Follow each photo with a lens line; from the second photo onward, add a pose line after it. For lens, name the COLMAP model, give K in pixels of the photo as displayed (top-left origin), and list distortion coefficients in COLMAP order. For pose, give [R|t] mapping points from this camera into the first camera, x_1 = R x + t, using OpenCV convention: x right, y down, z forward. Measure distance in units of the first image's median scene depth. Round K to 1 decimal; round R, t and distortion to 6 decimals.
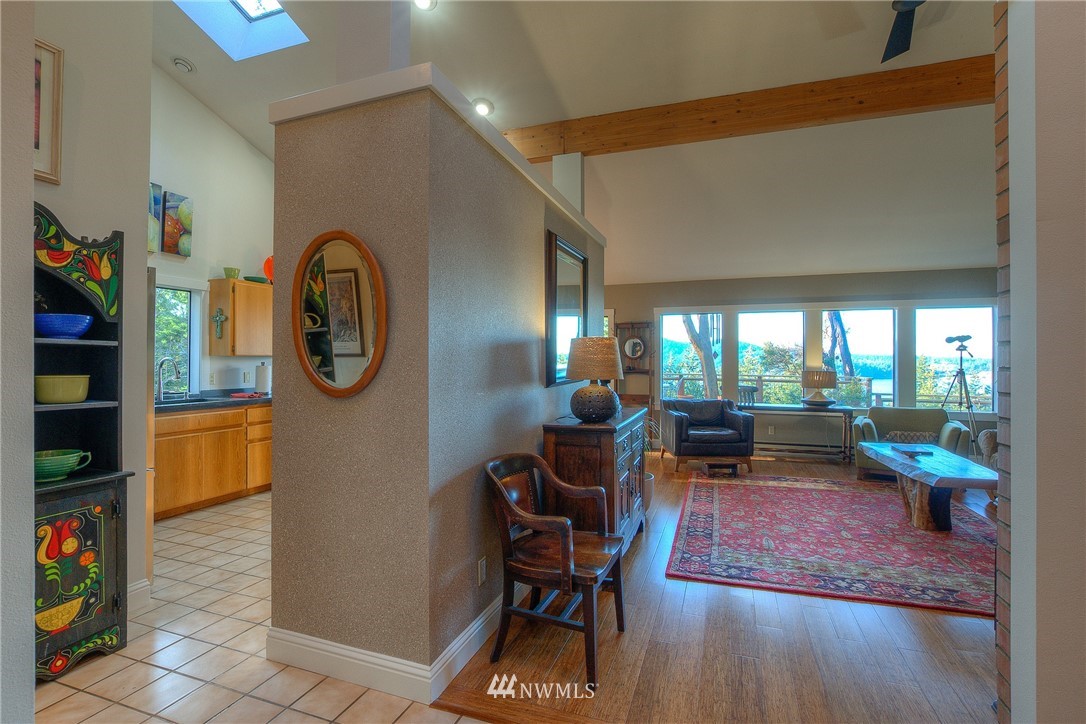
lens RADIAL K [[512.9, 0, 544.3], [0, 512.9, 359.2], [0, 0, 1]] dist [-0.013105, -0.000485]
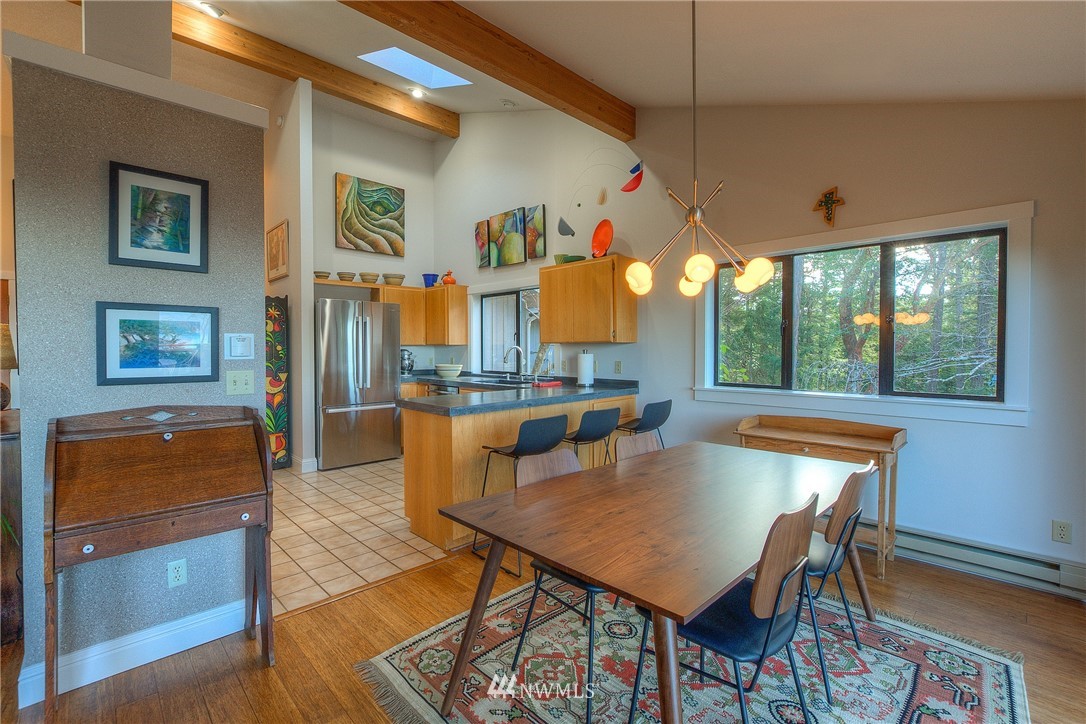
lens RADIAL K [[481.8, 0, 540.9], [0, 481.8, 354.5], [0, 0, 1]] dist [-0.021590, 0.005258]
pose [[-0.445596, 0.008436, -0.895194, 0.295688], [0.006106, 0.999961, 0.006384, 0.009612], [0.895213, -0.002621, -0.445630, 1.705497]]
